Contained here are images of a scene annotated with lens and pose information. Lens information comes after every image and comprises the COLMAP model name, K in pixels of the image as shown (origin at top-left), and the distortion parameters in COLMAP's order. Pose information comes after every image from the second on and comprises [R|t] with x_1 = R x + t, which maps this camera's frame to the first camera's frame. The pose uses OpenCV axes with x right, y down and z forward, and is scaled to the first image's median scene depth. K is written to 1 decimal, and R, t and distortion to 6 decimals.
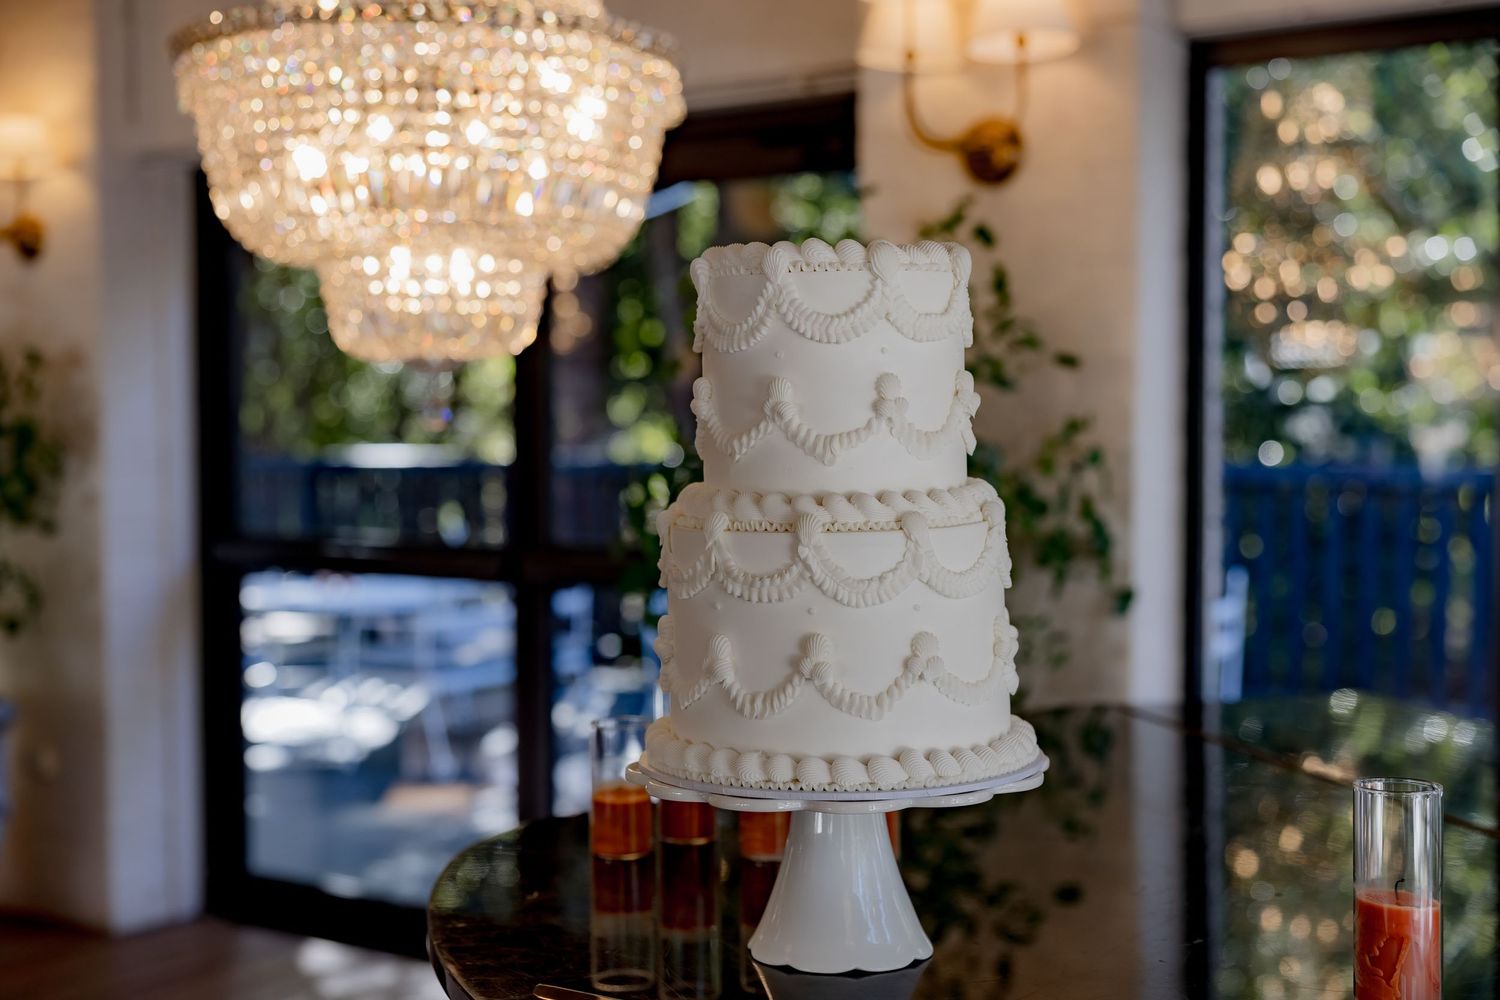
lens RADIAL K [[2247.0, 0, 749.7], [0, 2247.0, 496.0], [0, 0, 1]] dist [-0.018982, 0.000000]
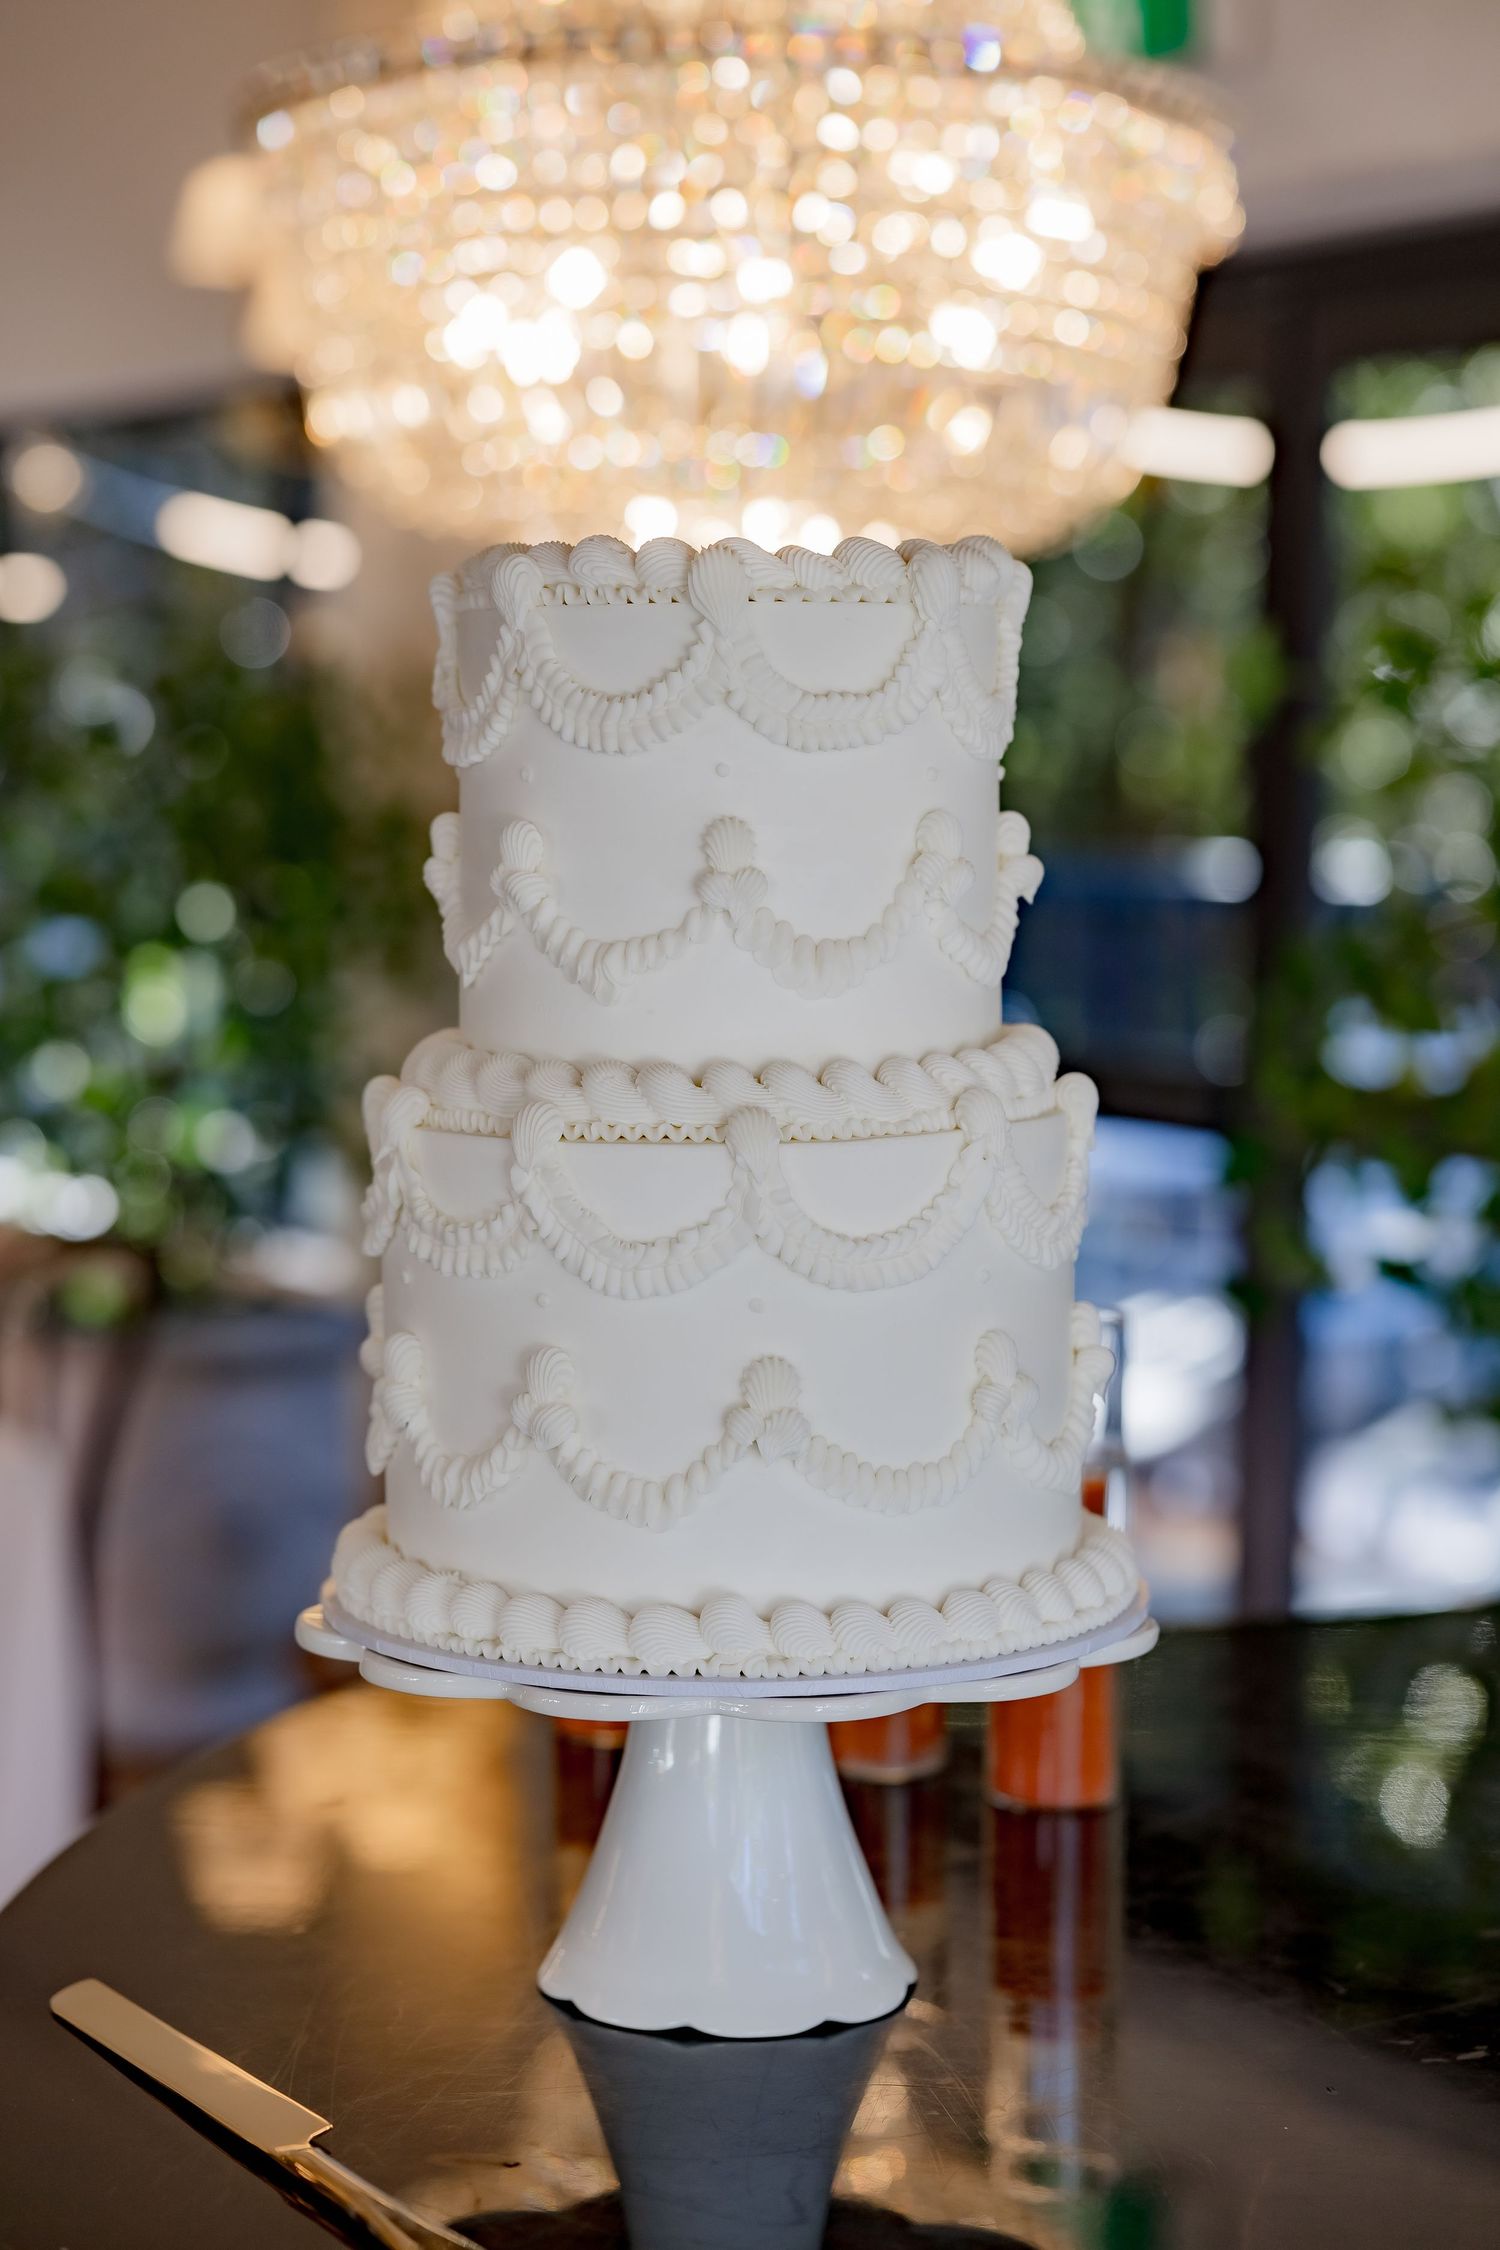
lens RADIAL K [[4364.0, 0, 750.3], [0, 4364.0, 1129.1], [0, 0, 1]] dist [-0.031376, 0.000000]
pose [[0.932779, 0.048886, -0.357119, 0.406107], [-0.032067, 0.998086, 0.052871, -0.037668], [0.359021, -0.037865, 0.932561, 0.126592]]
